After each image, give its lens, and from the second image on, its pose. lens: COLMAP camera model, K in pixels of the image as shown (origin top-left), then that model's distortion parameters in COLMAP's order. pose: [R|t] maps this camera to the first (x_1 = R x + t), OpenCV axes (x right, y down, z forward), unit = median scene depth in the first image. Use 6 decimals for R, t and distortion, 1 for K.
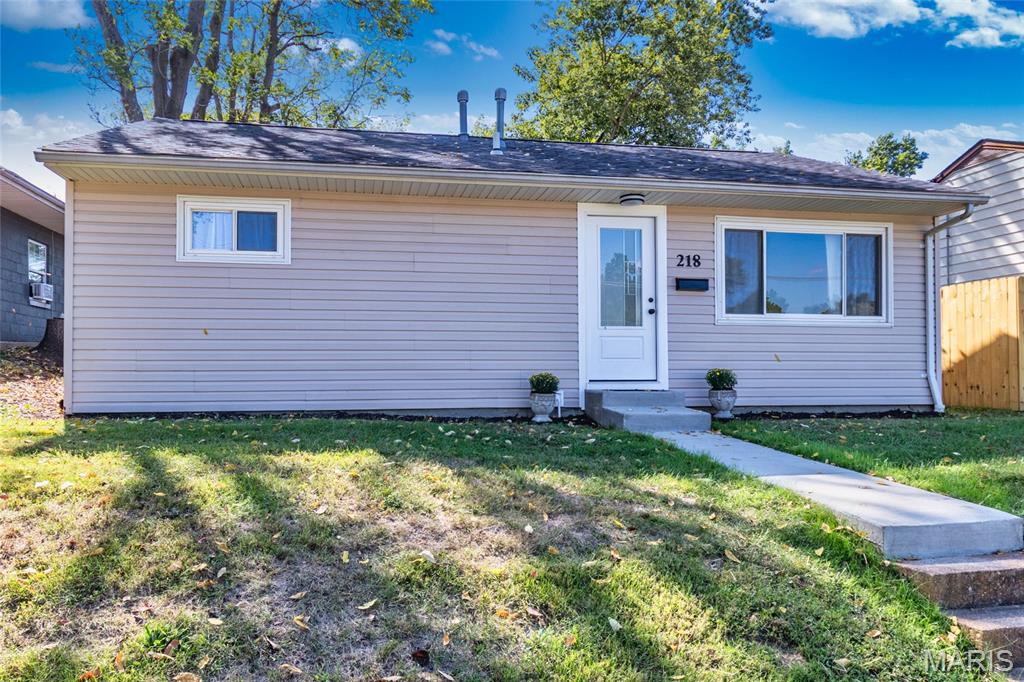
lens RADIAL K [[624.2, 0, 512.0], [0, 624.2, 341.0], [0, 0, 1]] dist [0.000214, 0.000089]
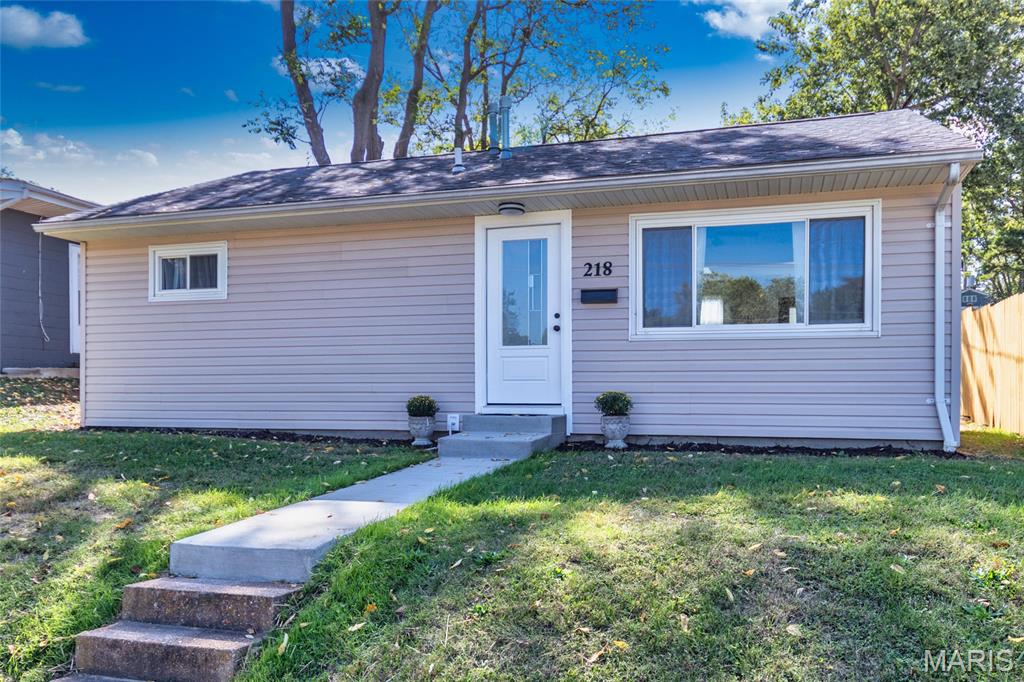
lens RADIAL K [[680.8, 0, 512.4], [0, 680.8, 371.3], [0, 0, 1]] dist [0.002778, 0.000178]
pose [[0.917066, -0.011318, -0.398575, 0.637331], [0.016852, 0.999804, 0.010382, 0.004160], [0.398379, -0.016238, 0.917077, 0.078197]]
